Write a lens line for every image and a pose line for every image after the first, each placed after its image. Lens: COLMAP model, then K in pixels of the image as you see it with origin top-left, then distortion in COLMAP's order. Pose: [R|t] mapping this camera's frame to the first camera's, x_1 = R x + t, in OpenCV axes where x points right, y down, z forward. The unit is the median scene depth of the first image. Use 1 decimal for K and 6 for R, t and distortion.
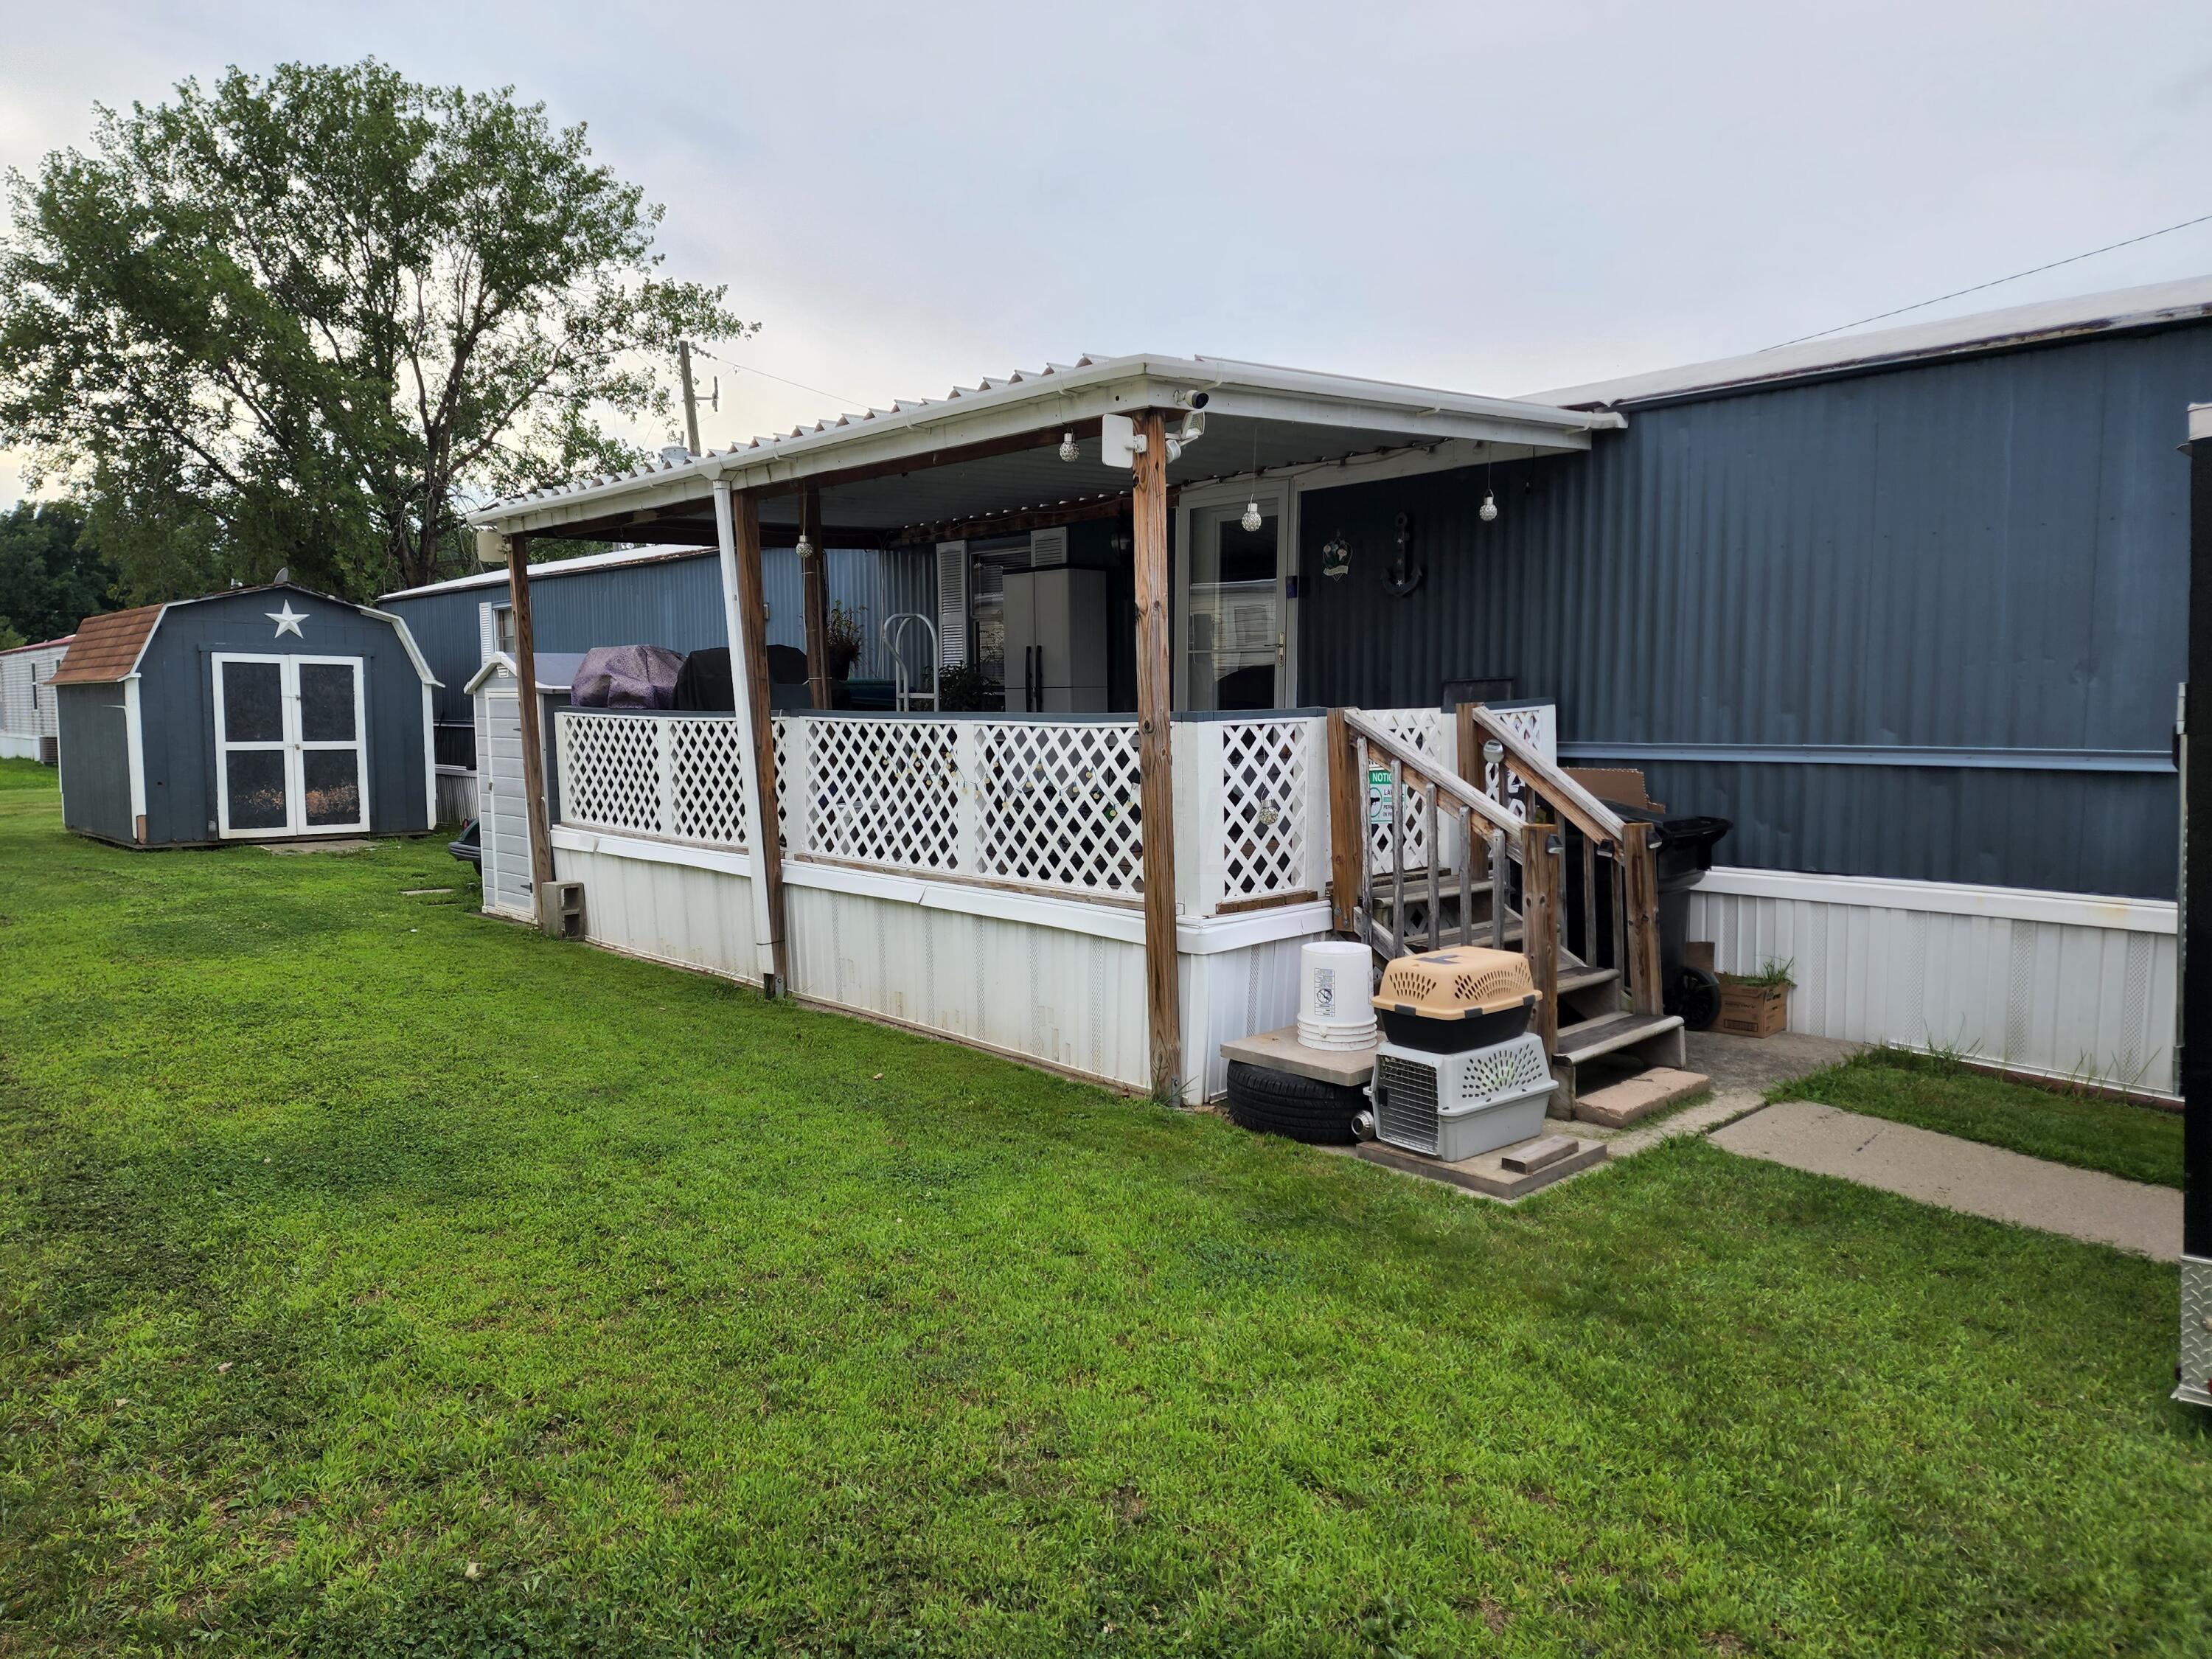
lens RADIAL K [[1476.5, 0, 1119.8], [0, 1476.5, 830.1], [0, 0, 1]] dist [0.006219, -0.025832]
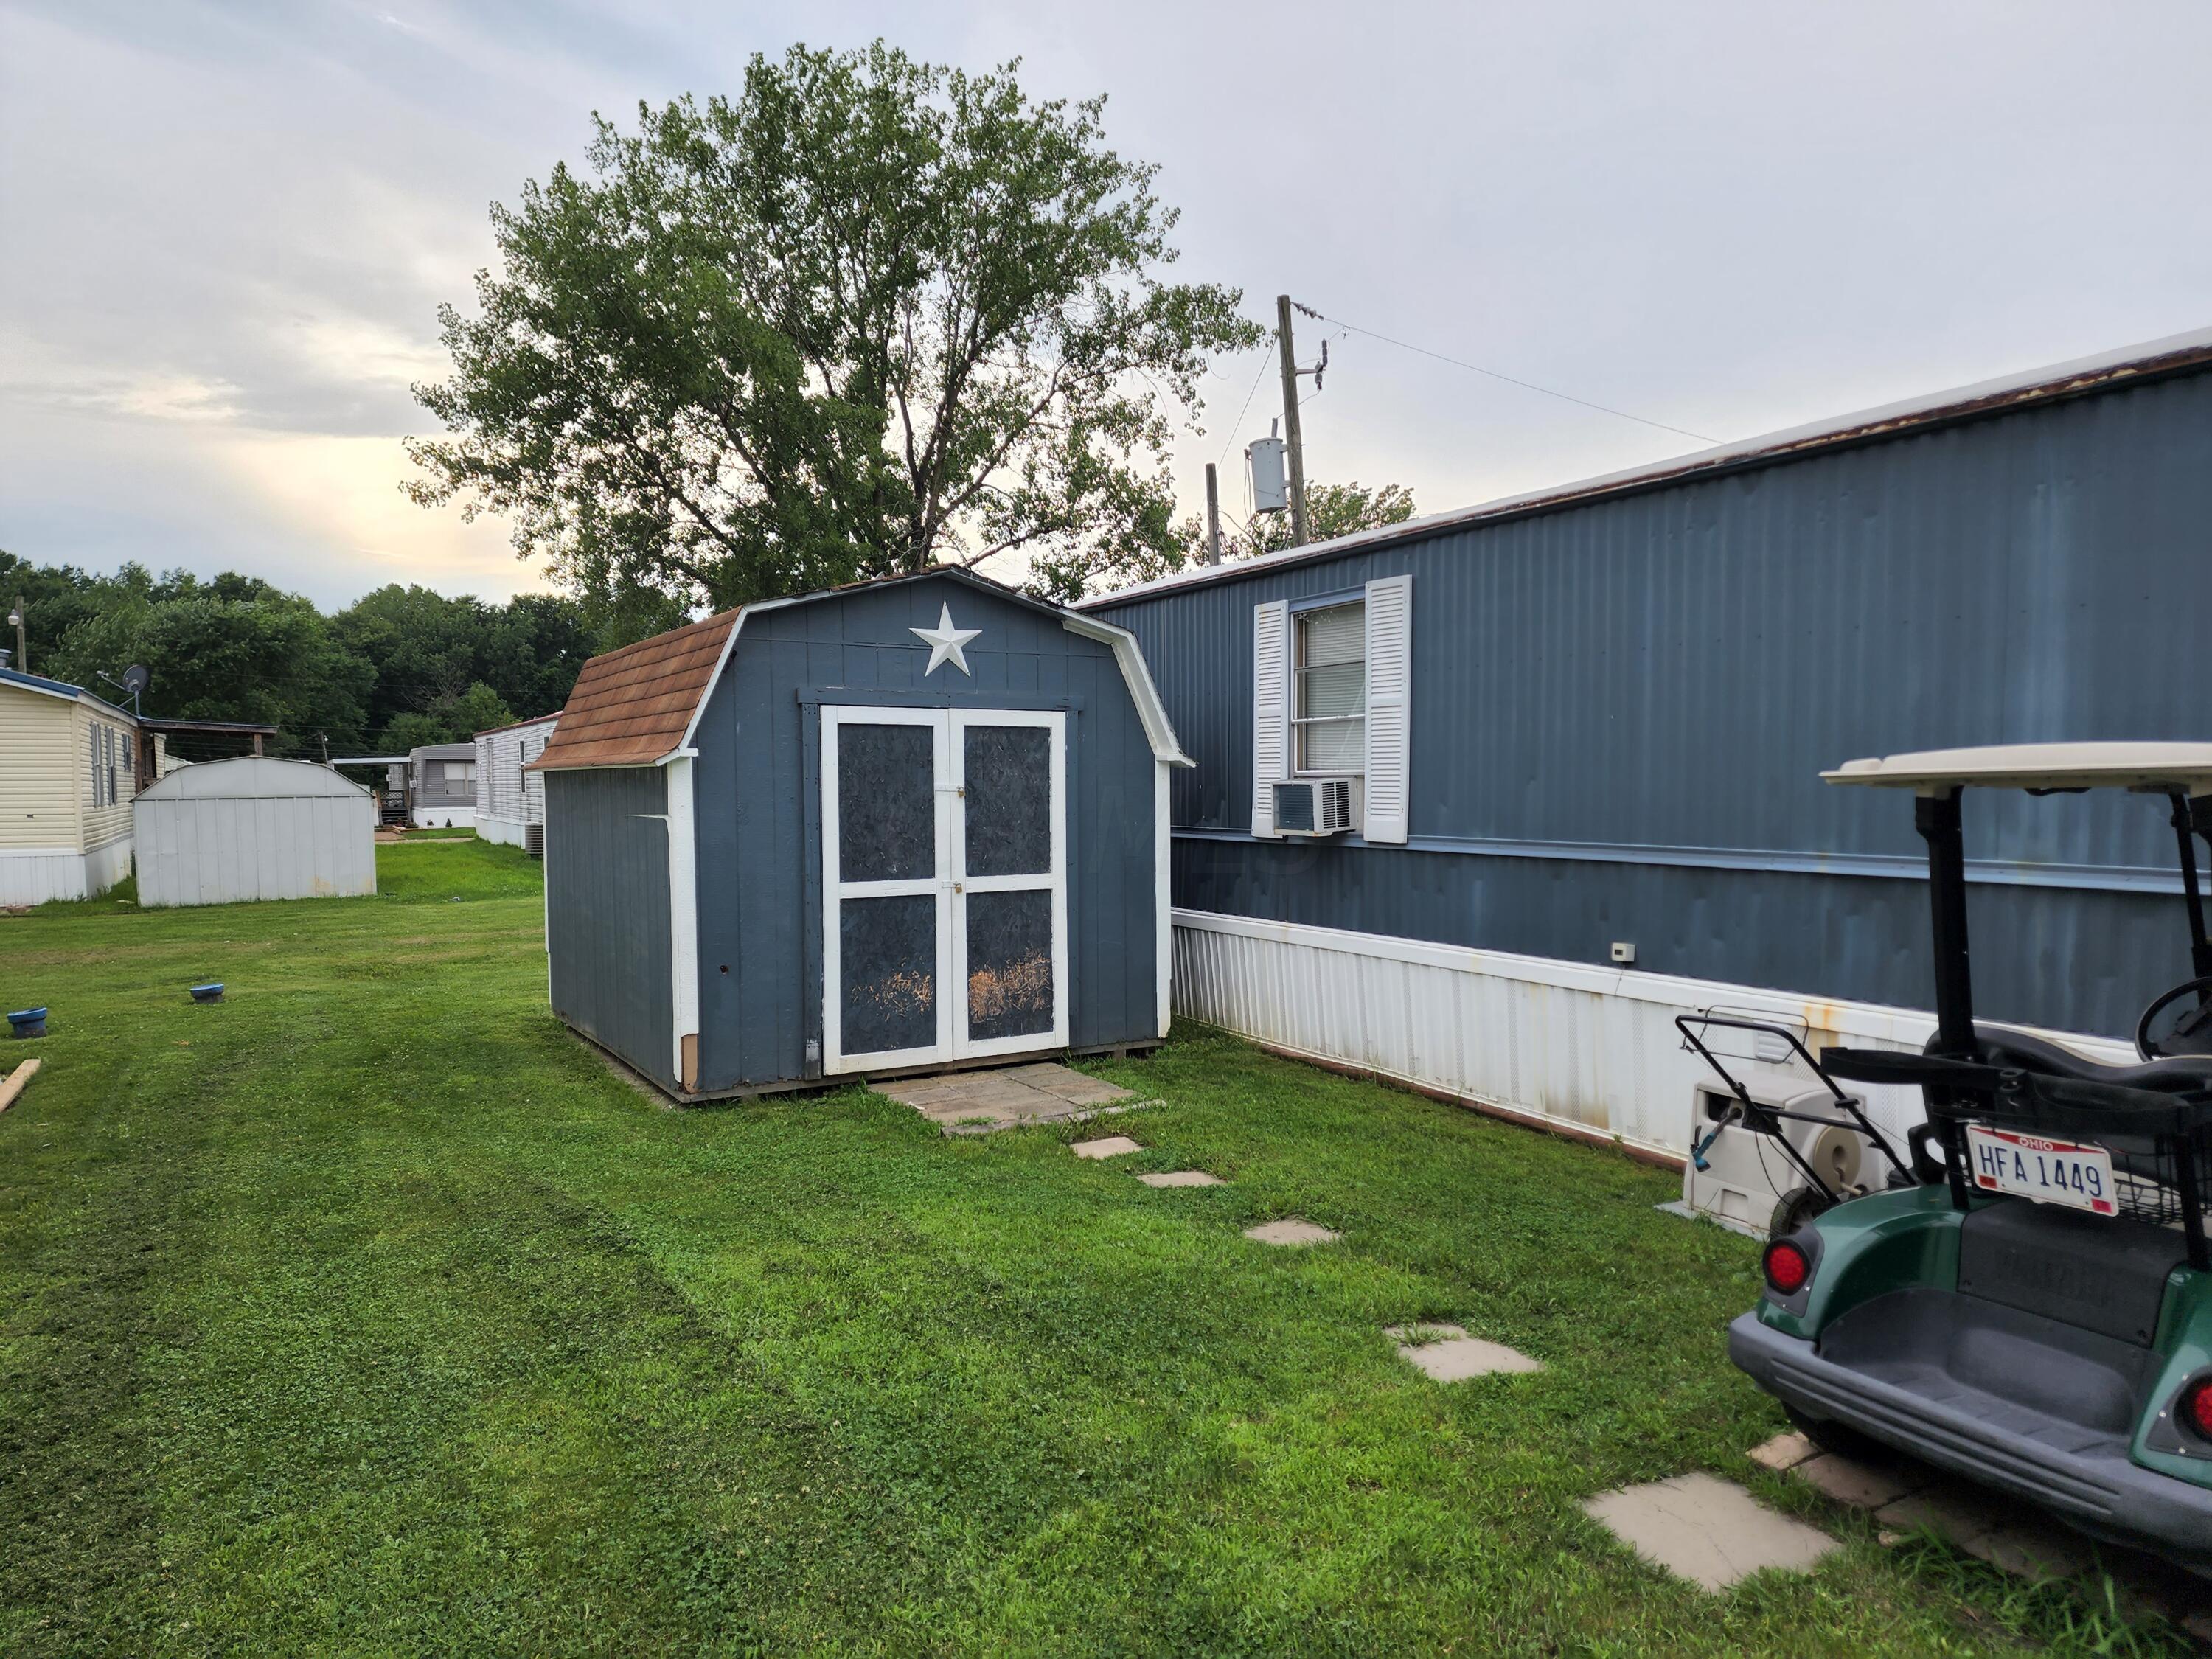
lens RADIAL K [[1476.5, 0, 1100.8], [0, 1476.5, 828.4], [0, 0, 1]] dist [0.006219, -0.025832]
pose [[0.965579, -0.006736, -0.260021, -0.145447], [-0.005338, 0.998941, -0.045700, -0.020811], [0.260053, 0.045515, 0.964521, 0.200673]]
